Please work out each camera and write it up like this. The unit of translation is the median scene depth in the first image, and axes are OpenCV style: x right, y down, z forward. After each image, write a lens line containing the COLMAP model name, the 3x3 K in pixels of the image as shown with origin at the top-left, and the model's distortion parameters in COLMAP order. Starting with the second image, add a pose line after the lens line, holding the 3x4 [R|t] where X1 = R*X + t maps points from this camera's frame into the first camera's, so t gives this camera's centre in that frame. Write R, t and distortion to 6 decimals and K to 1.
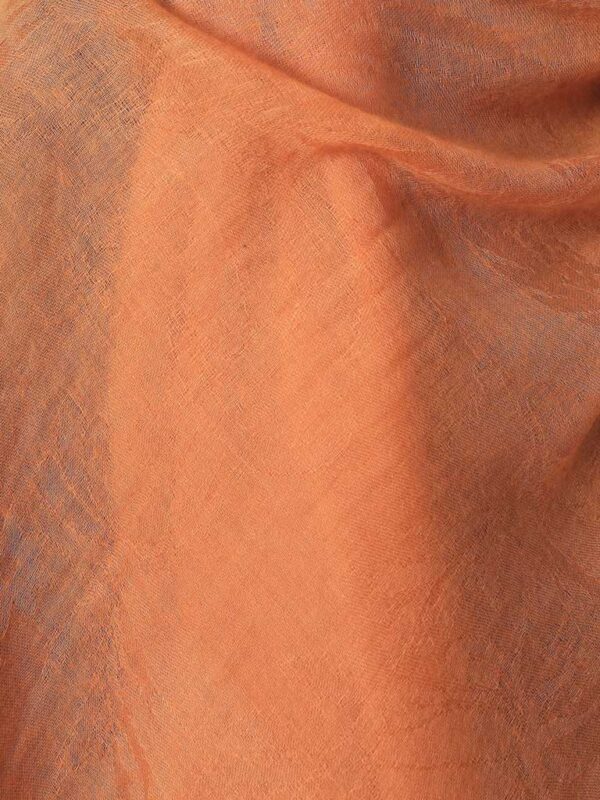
lens RADIAL K [[1115.7, 0, 297.5], [0, 1115.7, 400.0], [0, 0, 1]] dist [-0.044415, 0.000000]
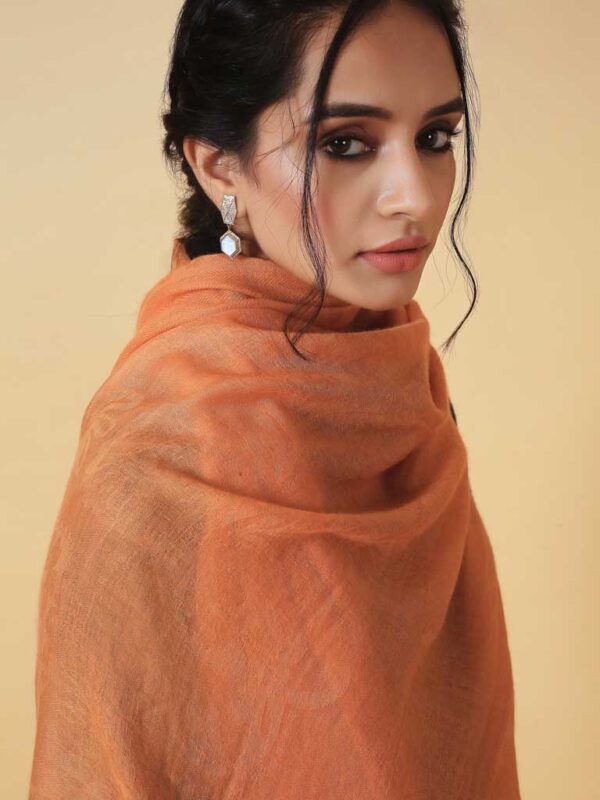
lens RADIAL K [[1115.7, 0, 299.0], [0, 1115.7, 400.1], [0, 0, 1]] dist [-0.044415, 0.000000]
pose [[0.975088, -0.214989, 0.054613, -0.033122], [0.220226, 0.908855, -0.354235, 0.205799], [0.026521, 0.357438, 0.933560, -0.730890]]
